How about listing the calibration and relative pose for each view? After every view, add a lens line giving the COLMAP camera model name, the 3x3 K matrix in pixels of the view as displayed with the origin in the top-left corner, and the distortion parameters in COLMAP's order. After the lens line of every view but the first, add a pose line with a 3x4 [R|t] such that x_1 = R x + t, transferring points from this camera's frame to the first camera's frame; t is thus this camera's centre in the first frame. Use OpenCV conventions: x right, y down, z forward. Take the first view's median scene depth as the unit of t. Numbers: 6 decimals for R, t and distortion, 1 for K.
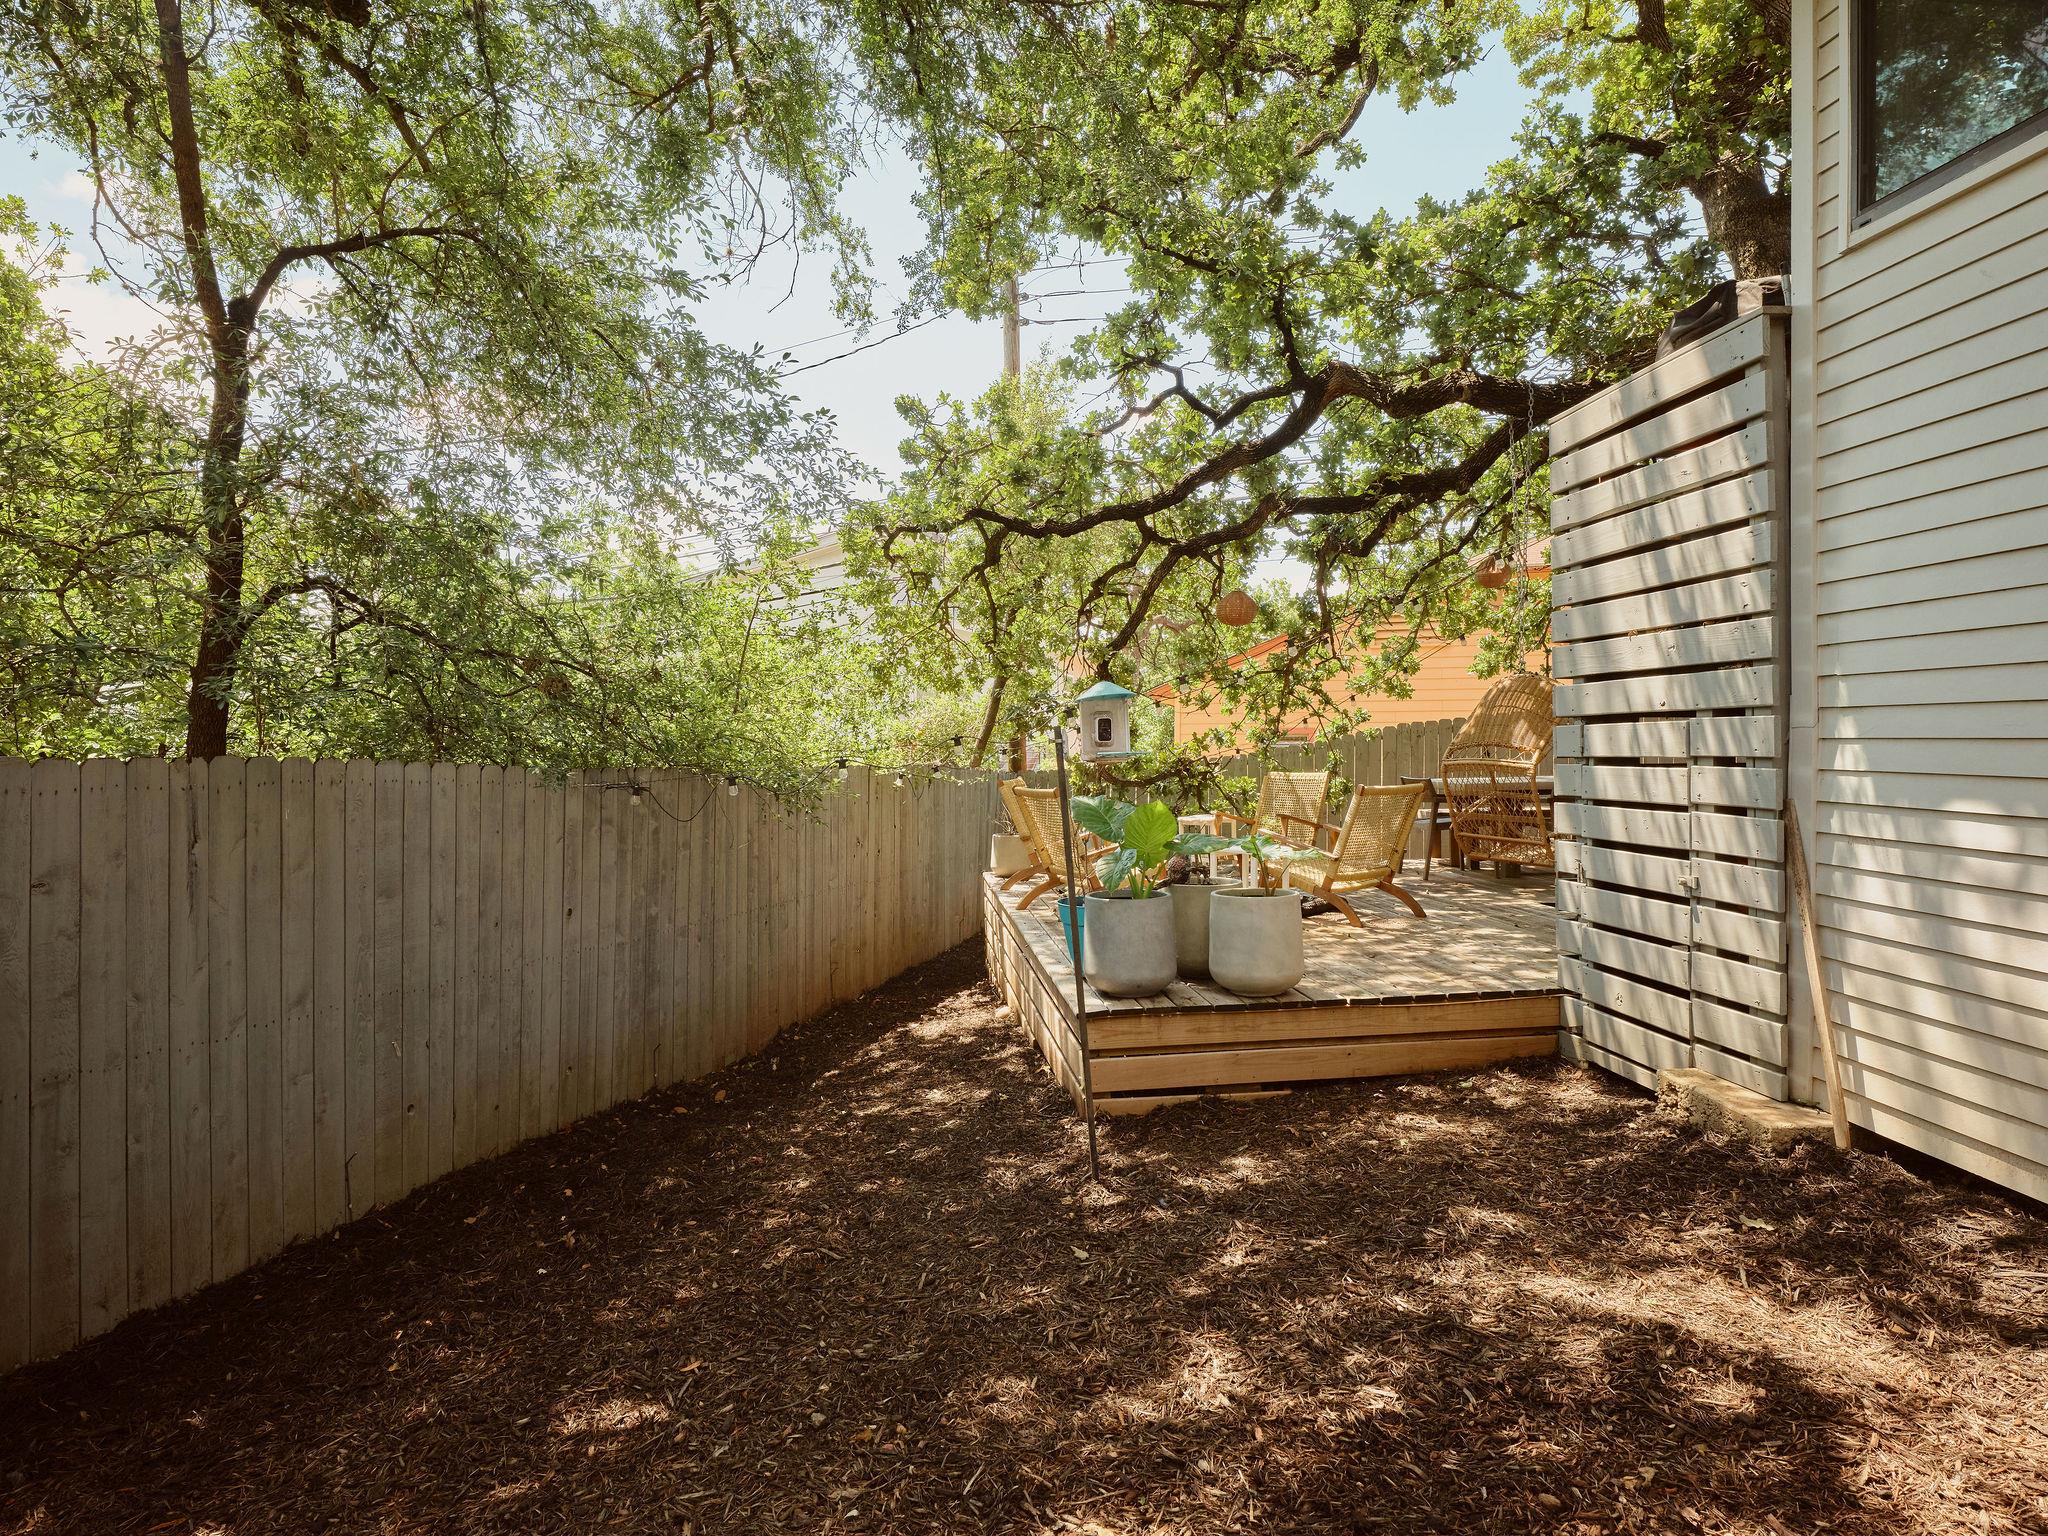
lens RADIAL K [[1203.8, 0, 1025.0], [0, 1203.8, 759.7], [0, 0, 1]] dist [0.007227, 0.001617]
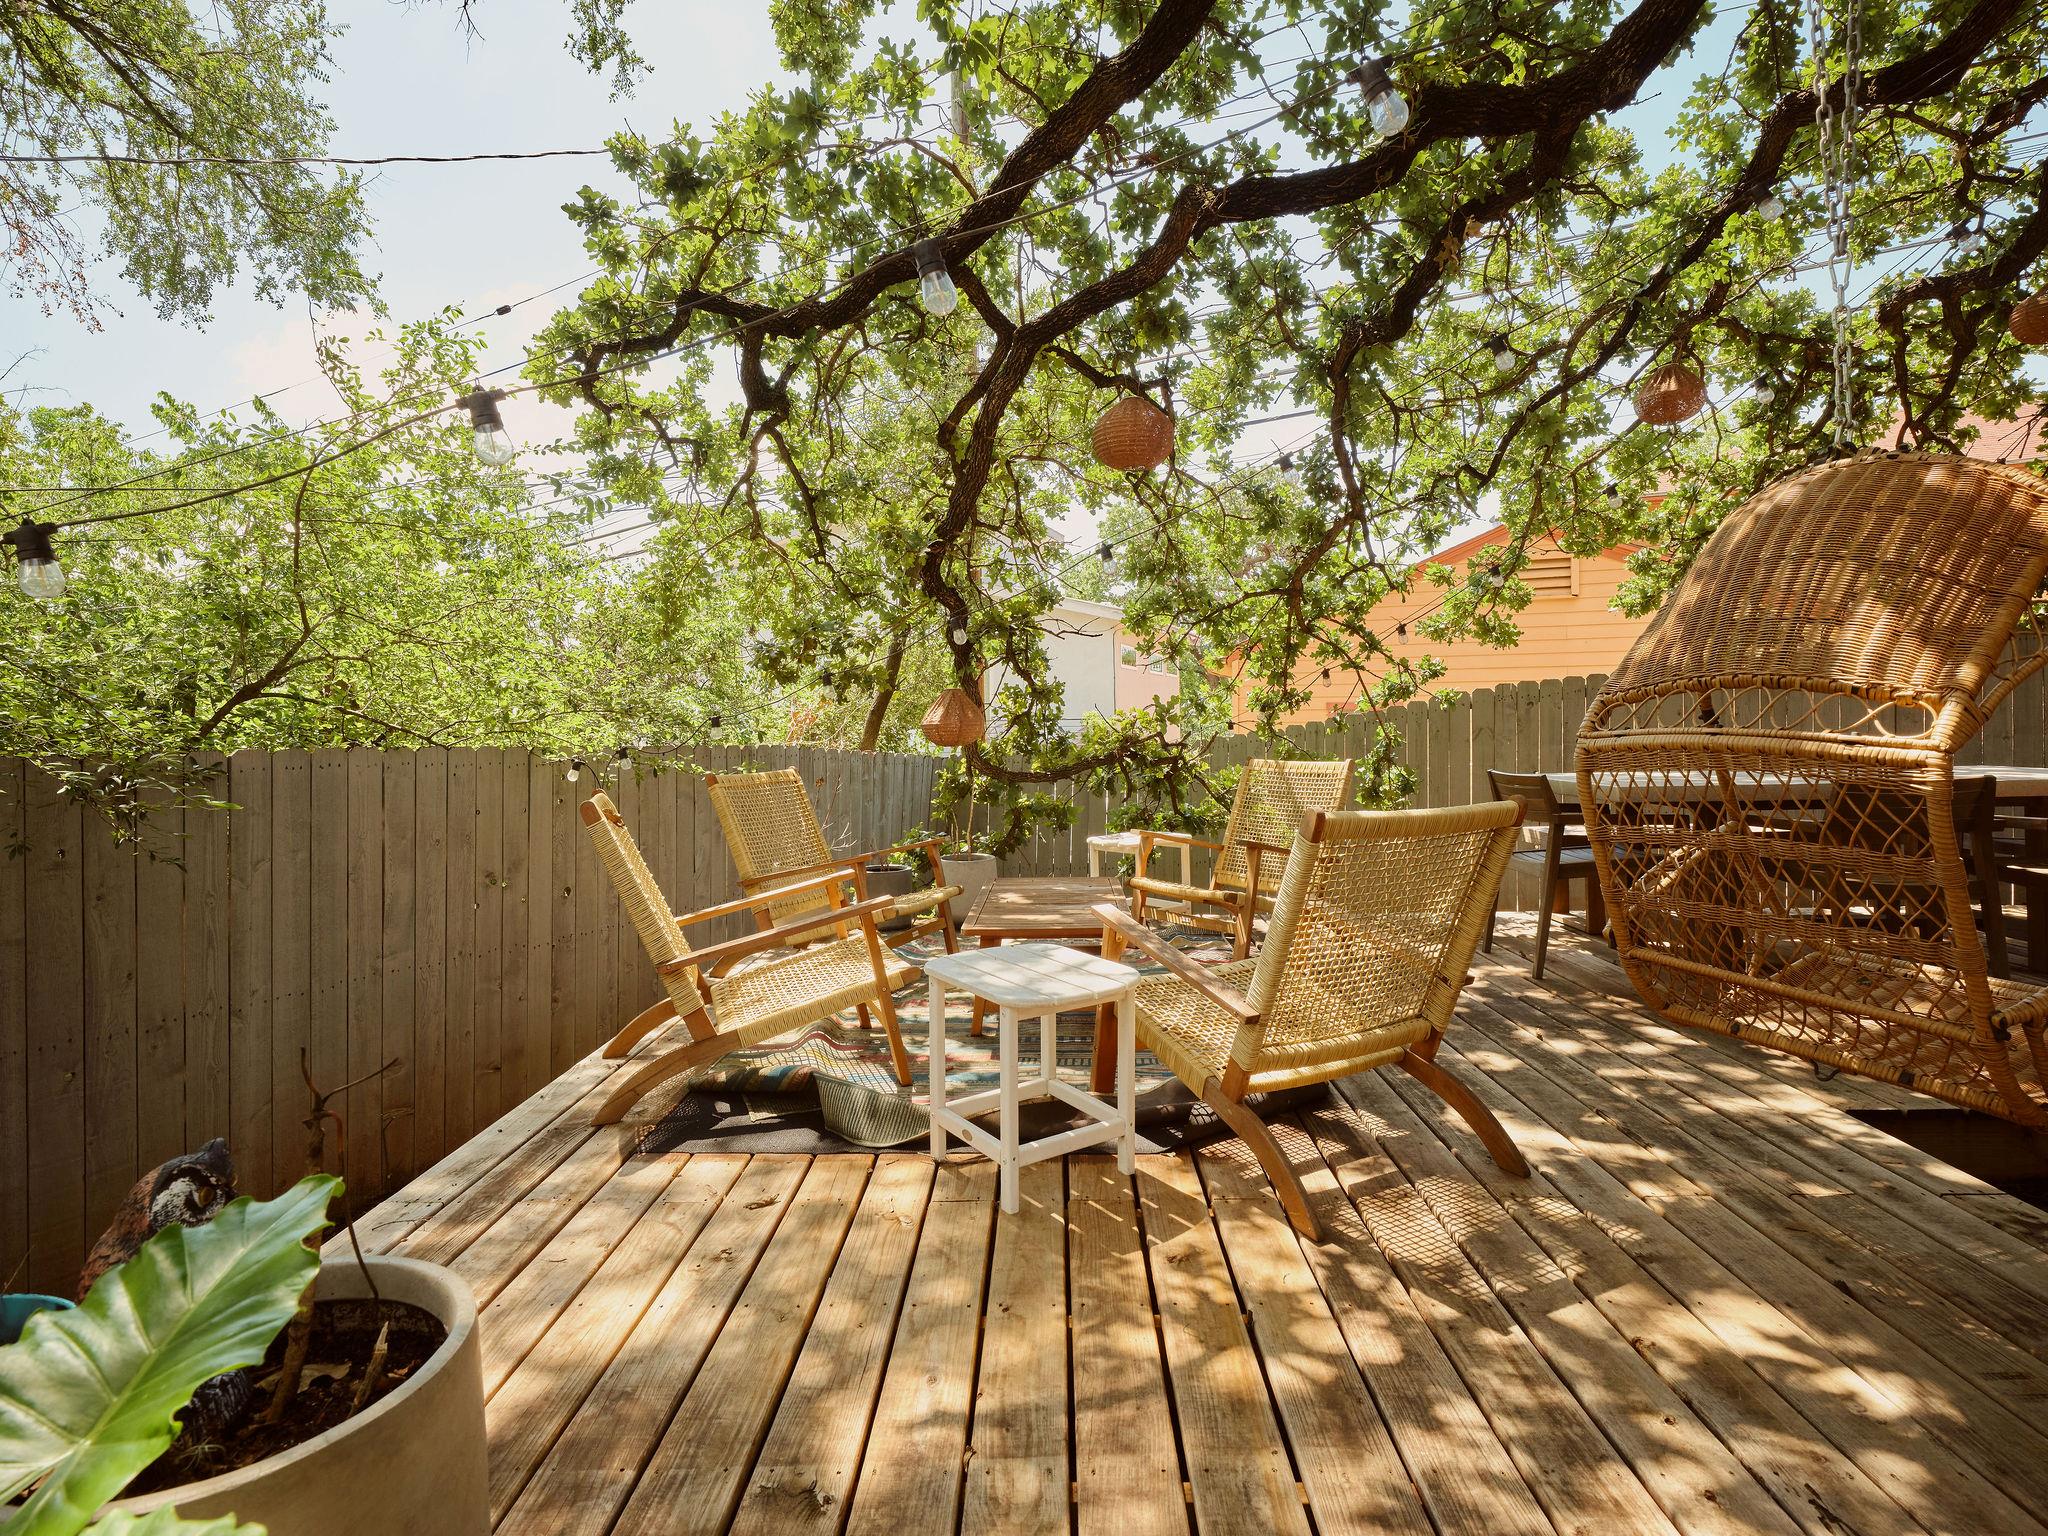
lens RADIAL K [[1036.9, 0, 1027.4], [0, 1036.9, 722.4], [0, 0, 1]] dist [0.001593, 0.000171]
pose [[0.989492, 0.000635, -0.144589, 0.153750], [-0.003246, 0.999836, -0.017822, 0.001571], [0.144554, 0.018104, 0.989331, 0.449342]]
